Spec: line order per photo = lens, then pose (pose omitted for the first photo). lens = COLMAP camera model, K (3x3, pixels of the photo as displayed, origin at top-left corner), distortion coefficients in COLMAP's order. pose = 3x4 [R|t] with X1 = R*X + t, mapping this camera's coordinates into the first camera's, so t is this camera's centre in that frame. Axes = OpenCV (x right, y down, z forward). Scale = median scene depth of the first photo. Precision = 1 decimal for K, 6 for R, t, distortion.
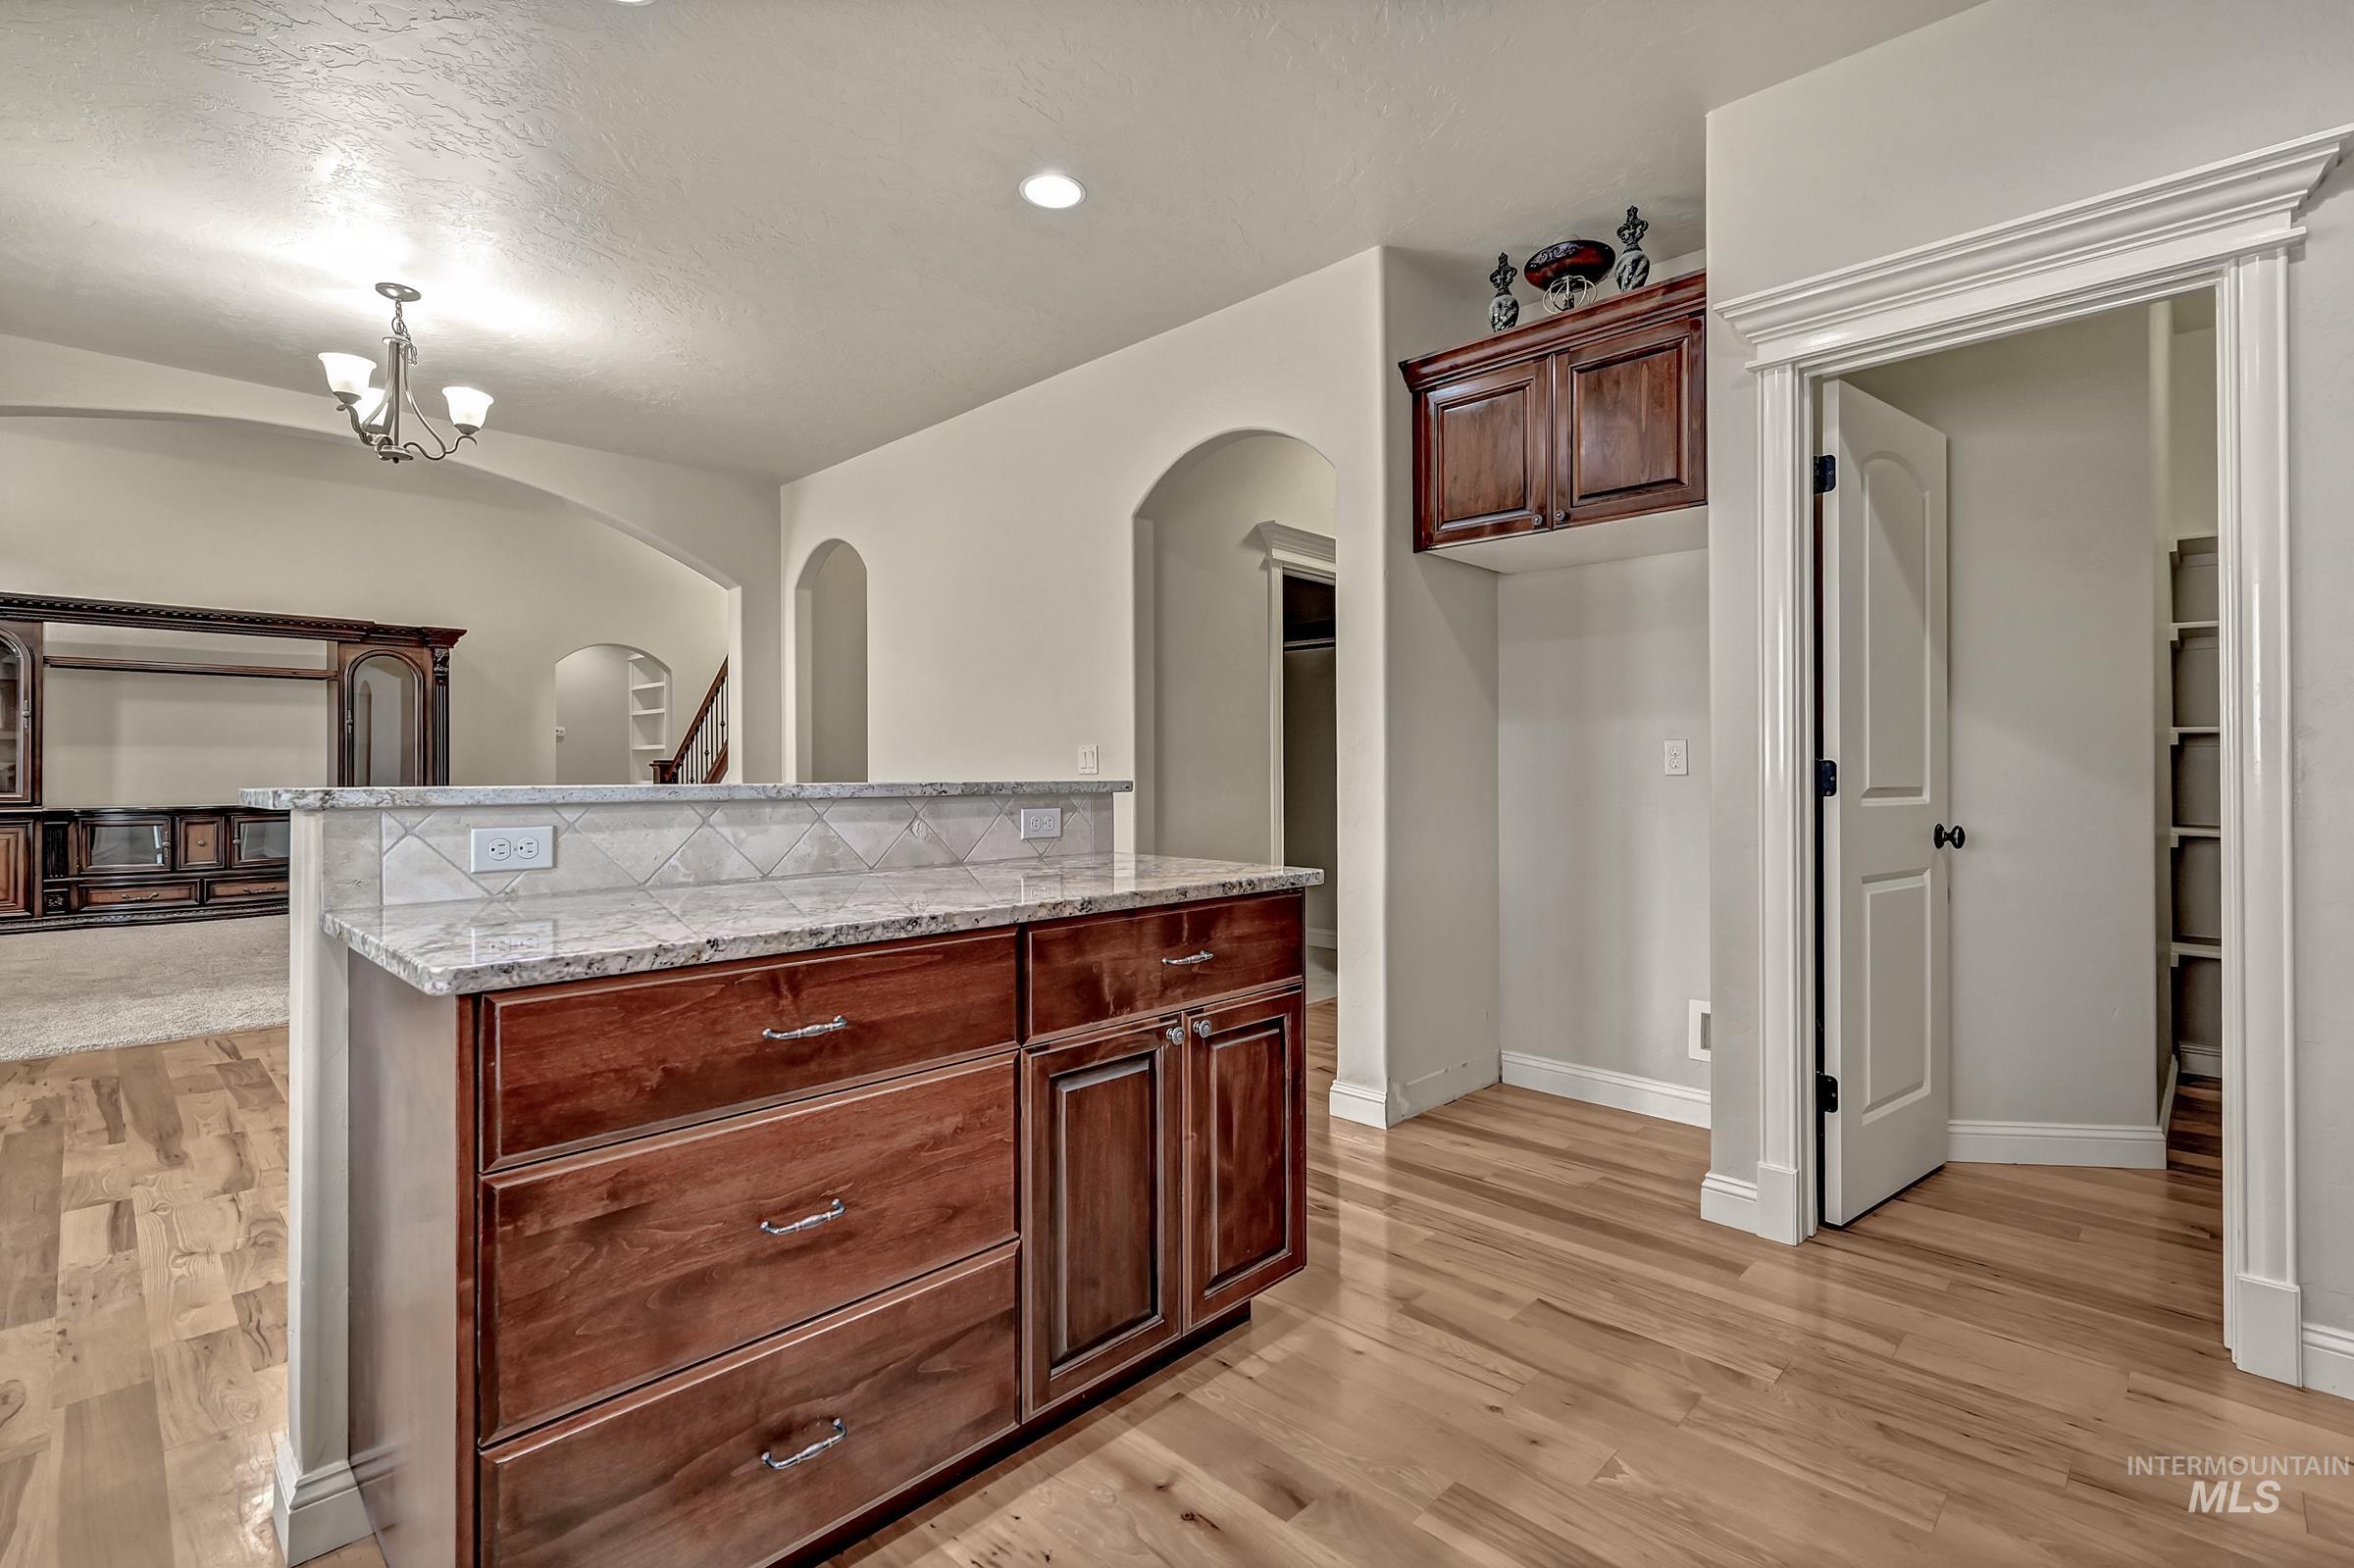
lens RADIAL K [[1057.0, 0, 1191.3], [0, 1057.0, 771.1], [0, 0, 1]] dist [0.000688, 0.000035]
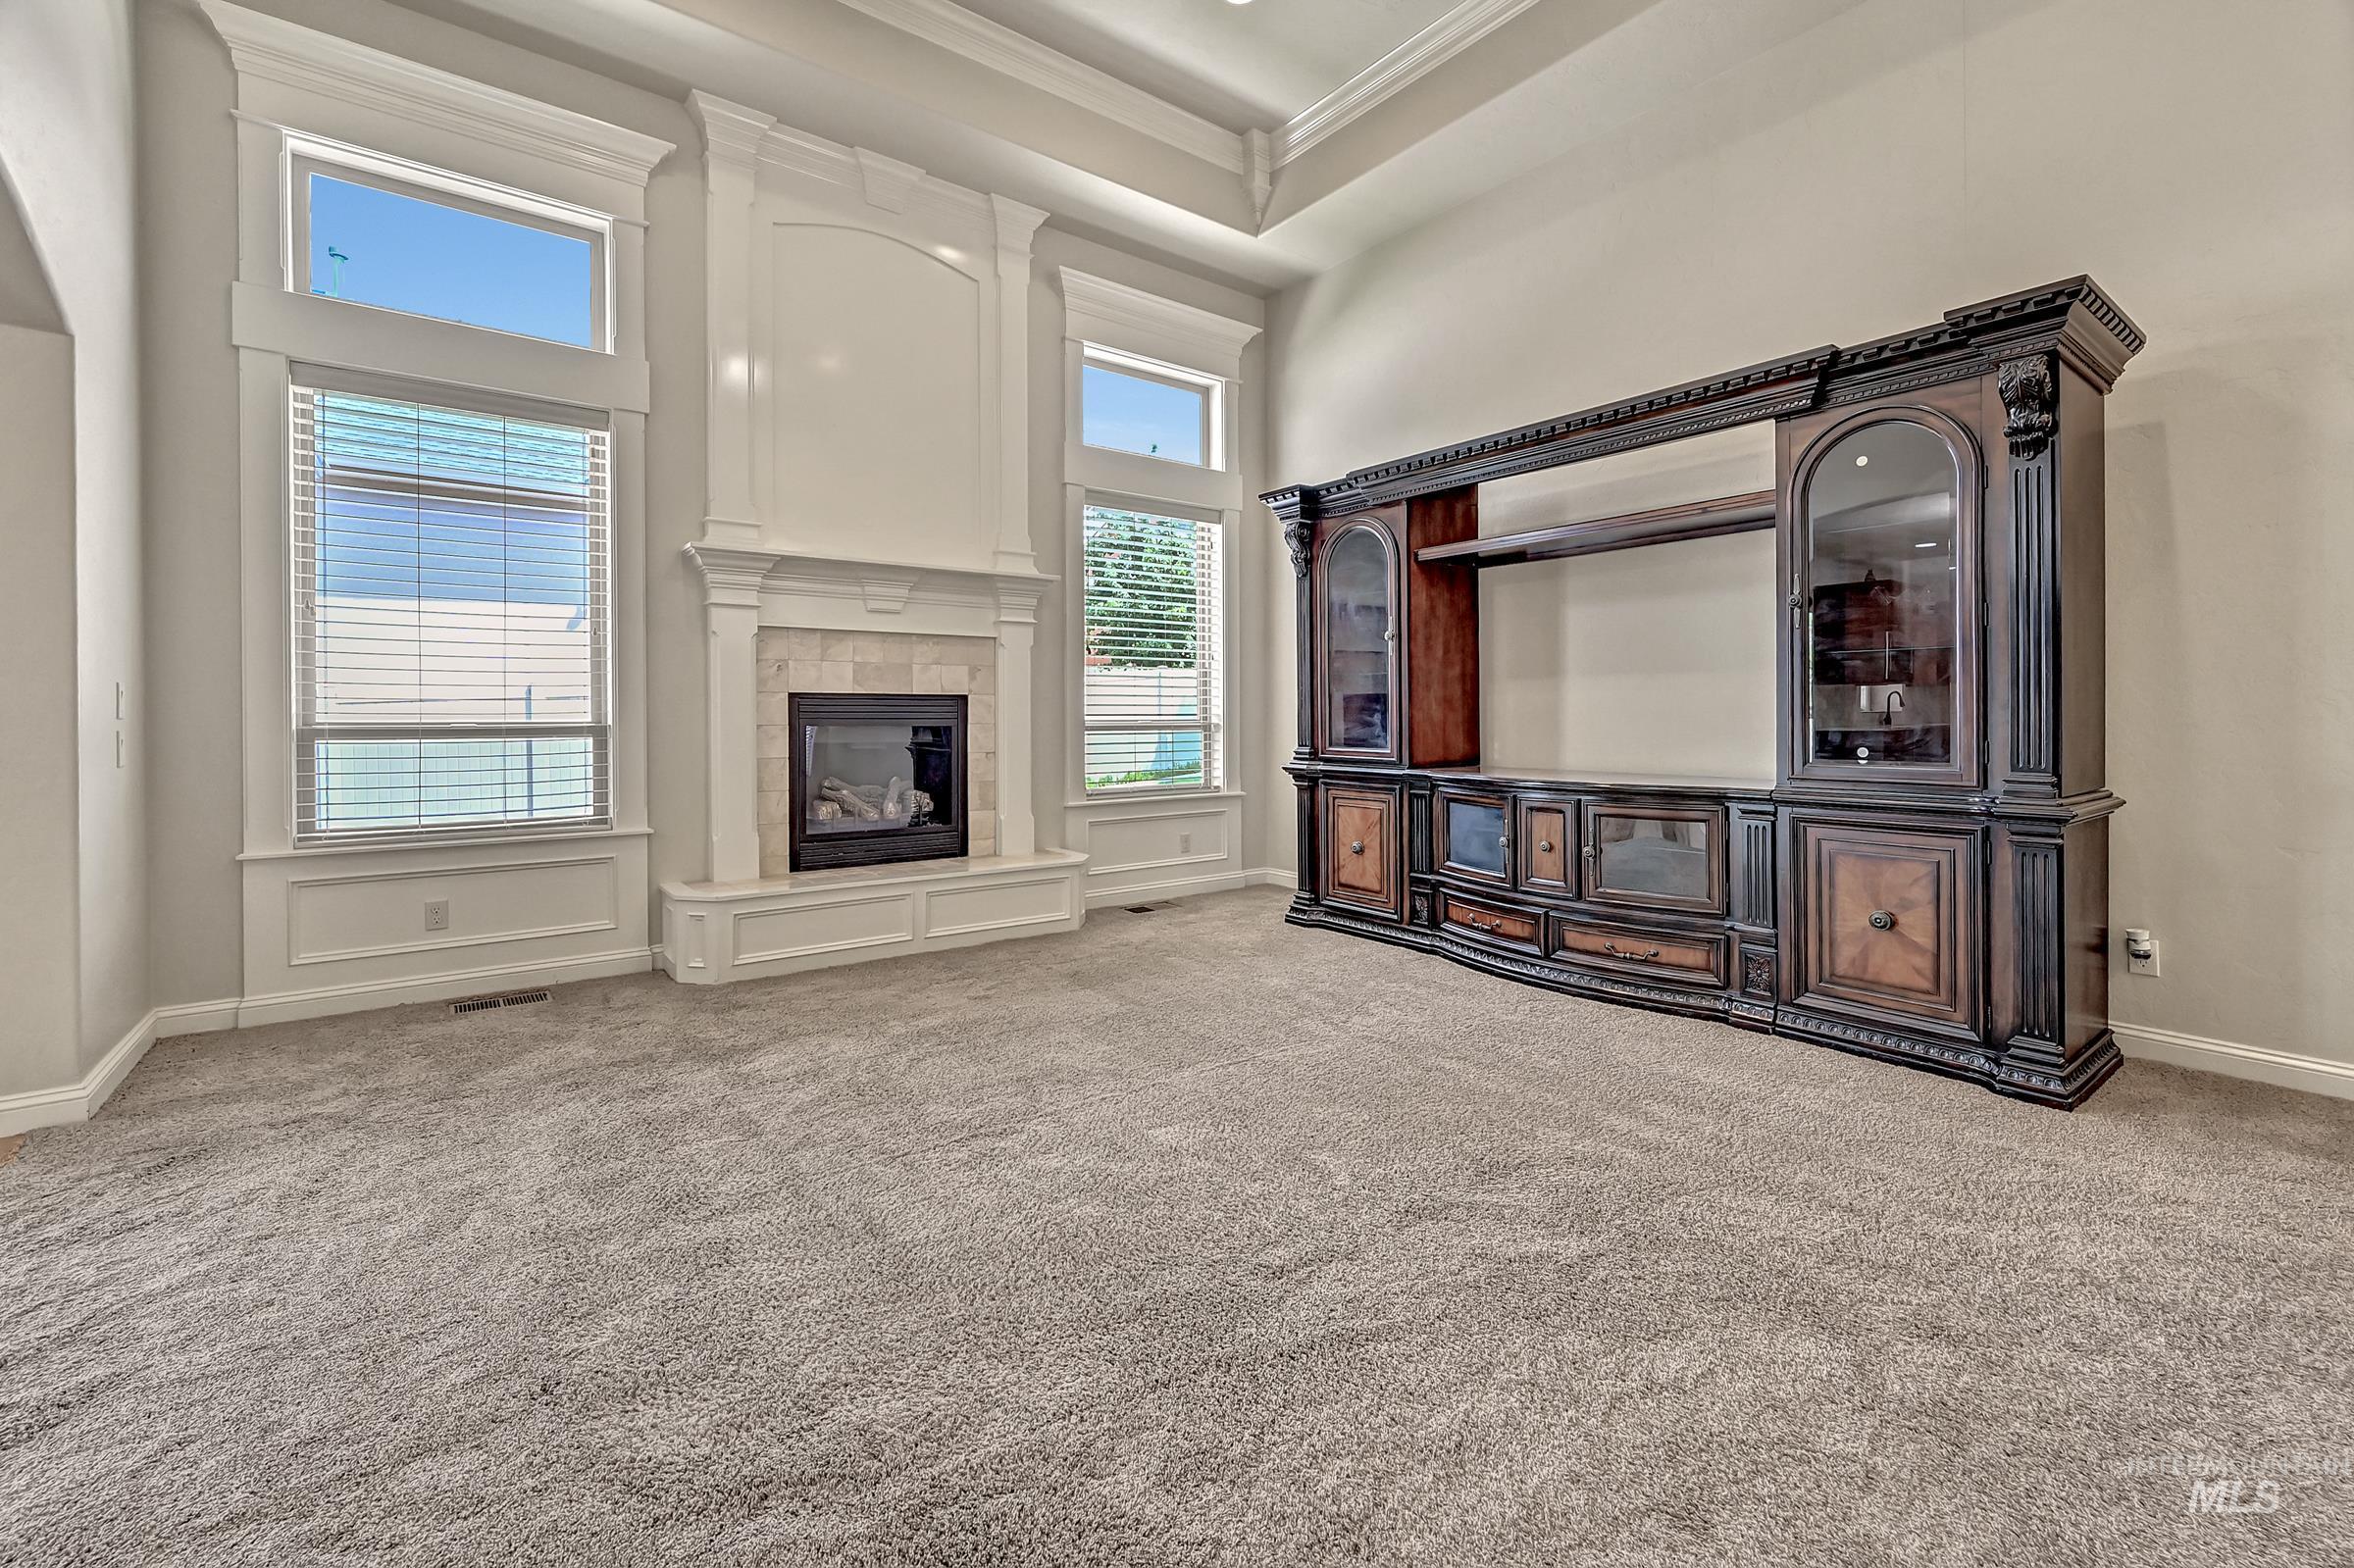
lens RADIAL K [[974.9, 0, 1157.2], [0, 974.9, 721.1], [0, 0, 1]] dist [0.000647, -0.000036]
pose [[-0.173464, 0.007772, -0.984810, -0.392793], [0.002964, 0.999968, 0.007369, -0.002058], [0.984836, -0.001641, -0.173482, 0.877519]]
